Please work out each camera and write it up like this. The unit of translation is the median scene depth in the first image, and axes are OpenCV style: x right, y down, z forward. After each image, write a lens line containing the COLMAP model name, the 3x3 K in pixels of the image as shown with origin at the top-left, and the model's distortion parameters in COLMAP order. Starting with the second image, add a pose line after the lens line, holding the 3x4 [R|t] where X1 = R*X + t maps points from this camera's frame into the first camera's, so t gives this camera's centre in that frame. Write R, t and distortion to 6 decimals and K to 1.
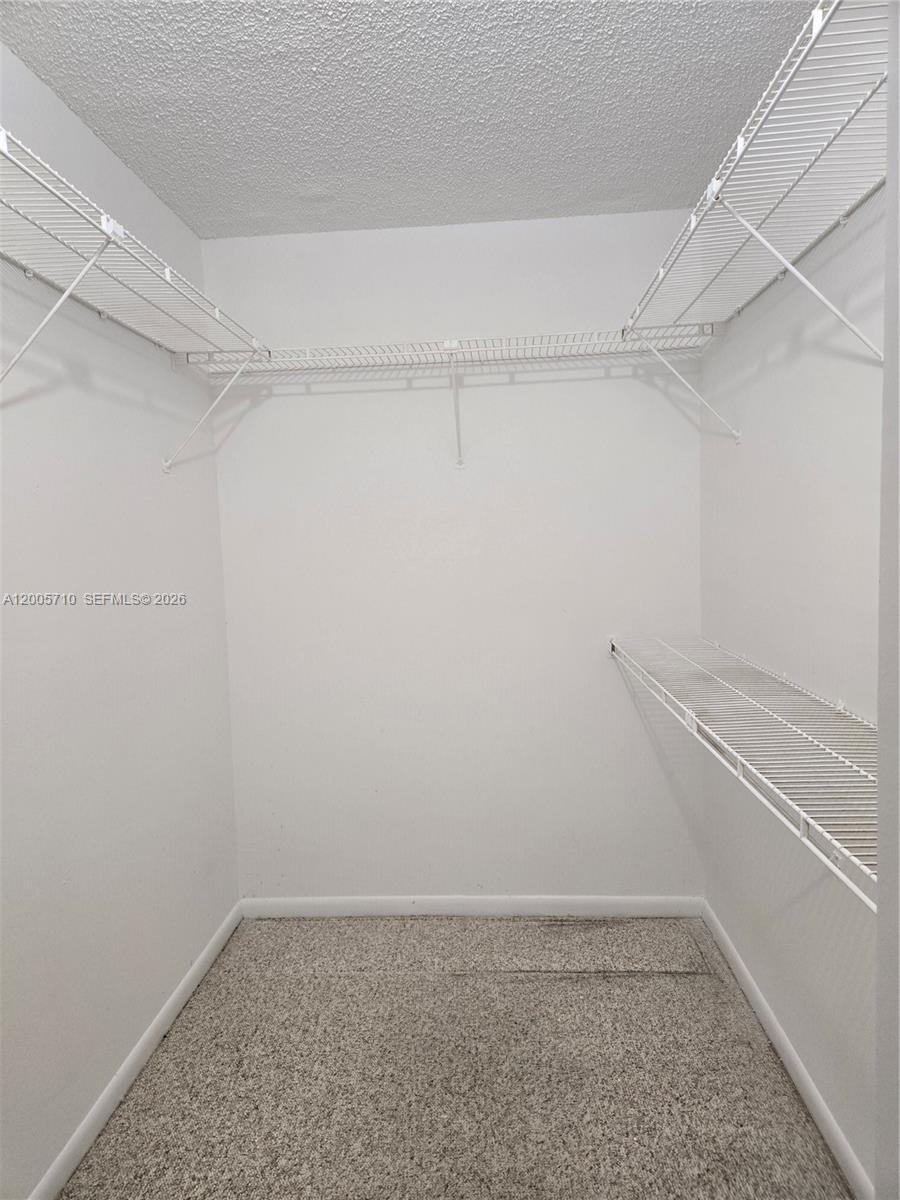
lens RADIAL K [[821.2, 0, 447.6], [0, 821.2, 600.1], [0, 0, 1]] dist [0.059739, -0.052445]
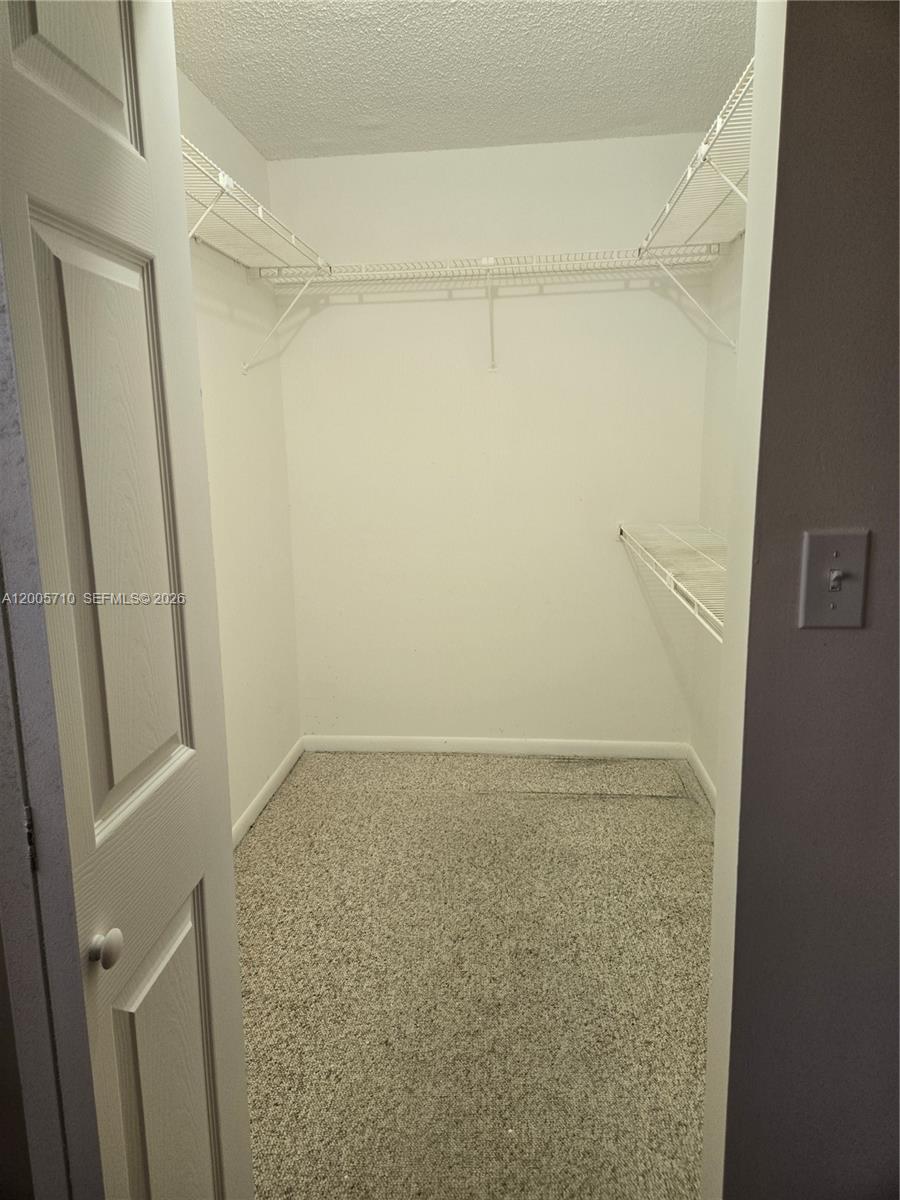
lens RADIAL K [[821.2, 0, 438.3], [0, 821.2, 593.5], [0, 0, 1]] dist [0.059739, -0.052445]
pose [[0.998878, 0.020781, -0.042557, -0.006515], [-0.015804, 0.993342, 0.114112, 0.018843], [0.044645, -0.113311, 0.992556, -0.204347]]
